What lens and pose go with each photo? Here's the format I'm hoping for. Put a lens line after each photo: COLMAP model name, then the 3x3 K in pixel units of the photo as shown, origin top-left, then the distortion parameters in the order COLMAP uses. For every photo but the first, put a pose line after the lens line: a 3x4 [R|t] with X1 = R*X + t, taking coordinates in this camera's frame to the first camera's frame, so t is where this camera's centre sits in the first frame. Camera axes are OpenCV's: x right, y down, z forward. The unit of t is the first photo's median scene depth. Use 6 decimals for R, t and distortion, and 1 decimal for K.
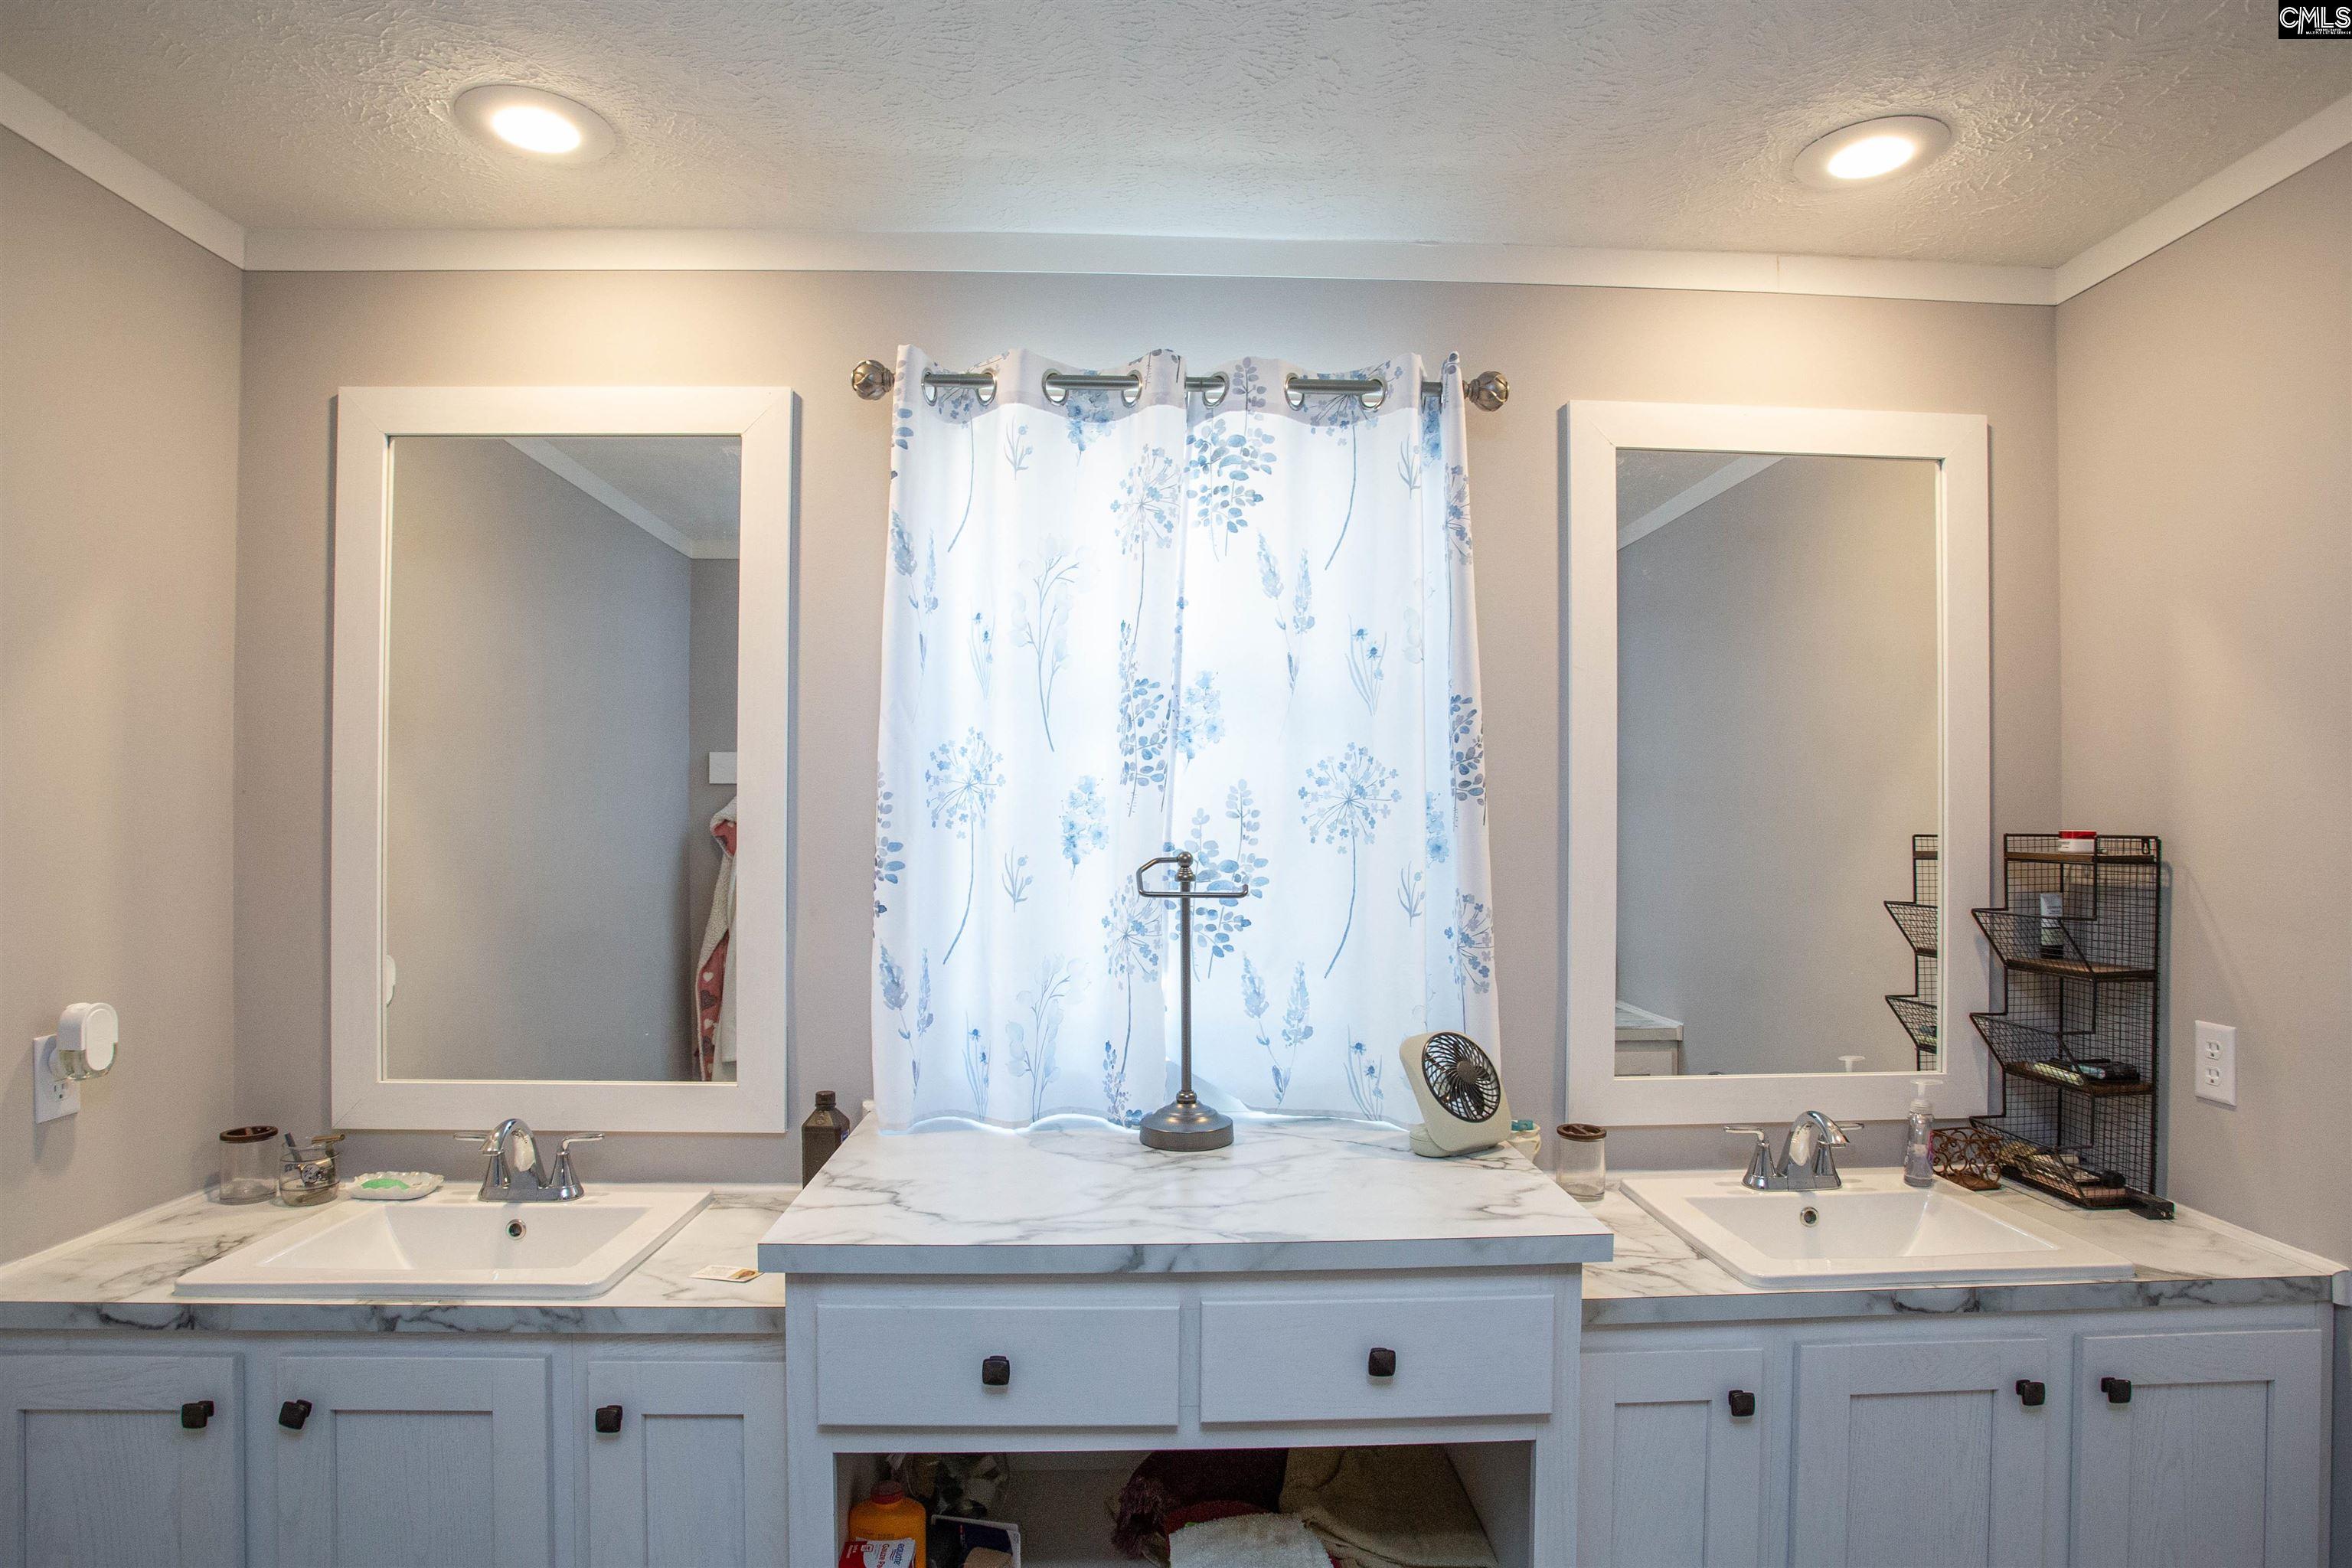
lens RADIAL K [[1275.7, 0, 1208.6], [0, 1275.7, 822.5], [0, 0, 1]] dist [-0.091434, 0.046550]
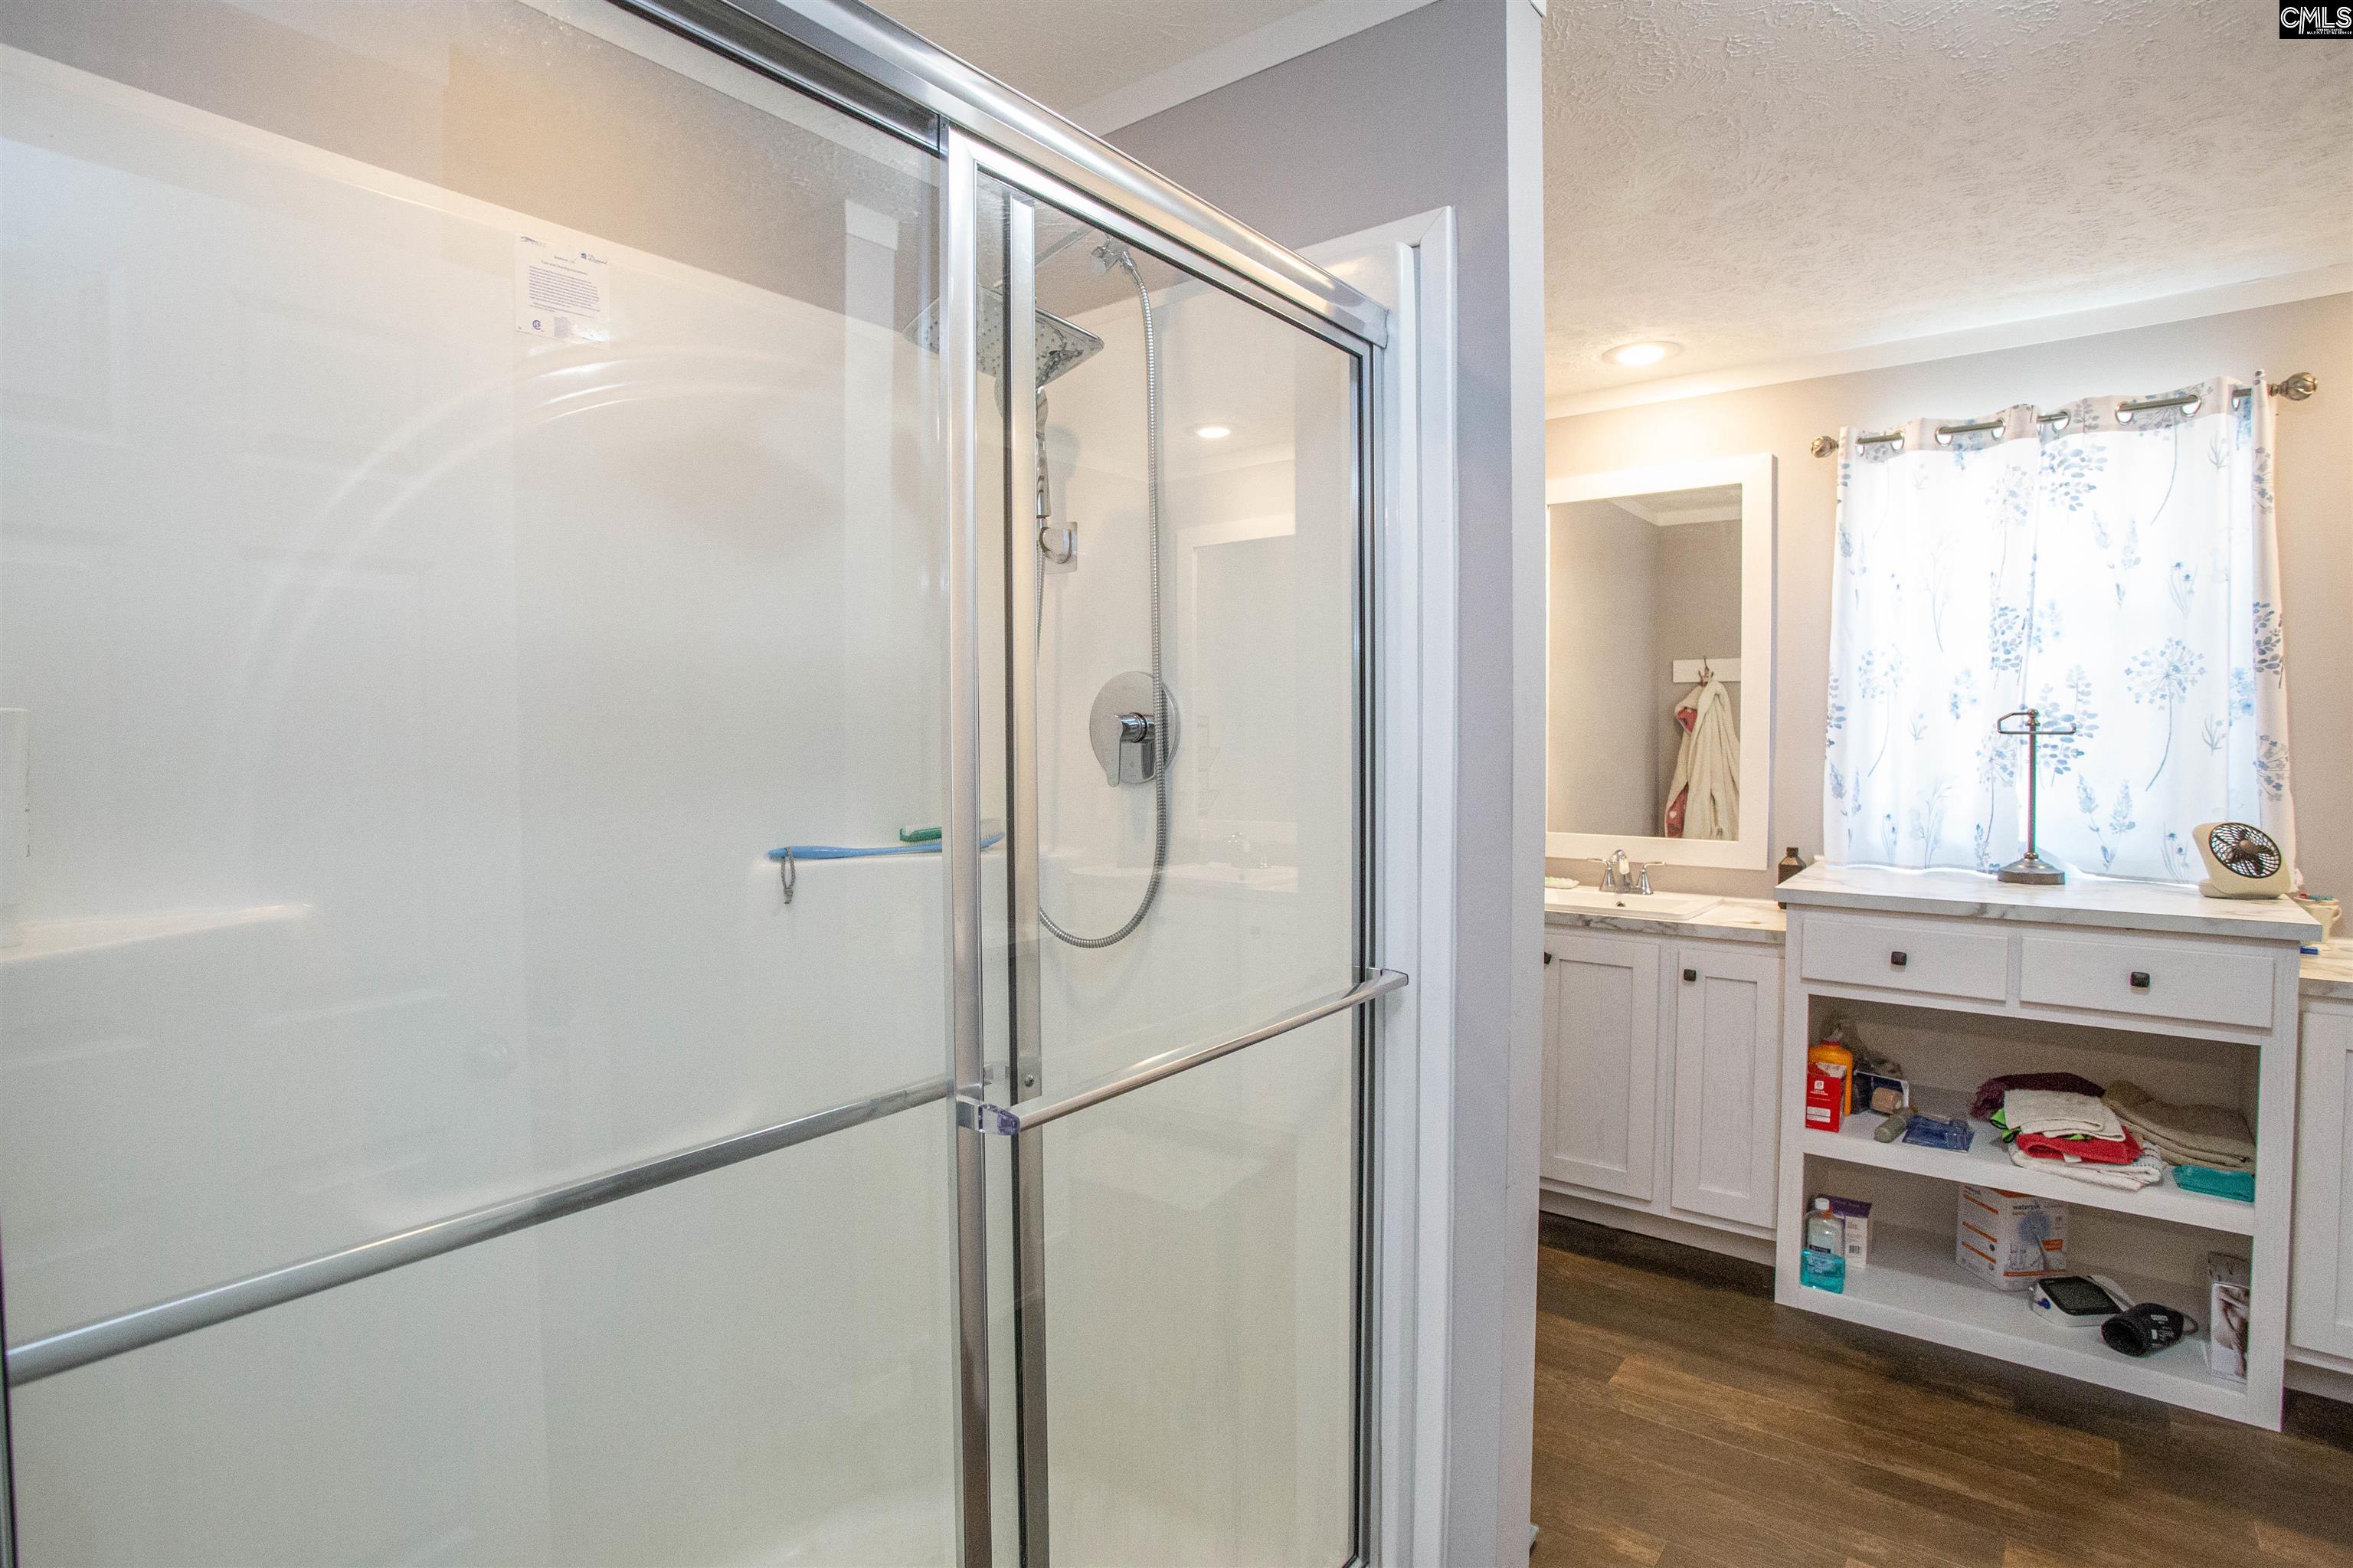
lens RADIAL K [[1196.0, 0, 1145.6], [0, 1196.0, 767.8], [0, 0, 1]] dist [-0.058854, 0.026818]
pose [[0.742268, 0.016240, -0.669907, 0.139572], [0.007326, 0.999450, 0.032347, 0.041045], [0.670063, -0.028918, 0.741740, -0.893799]]
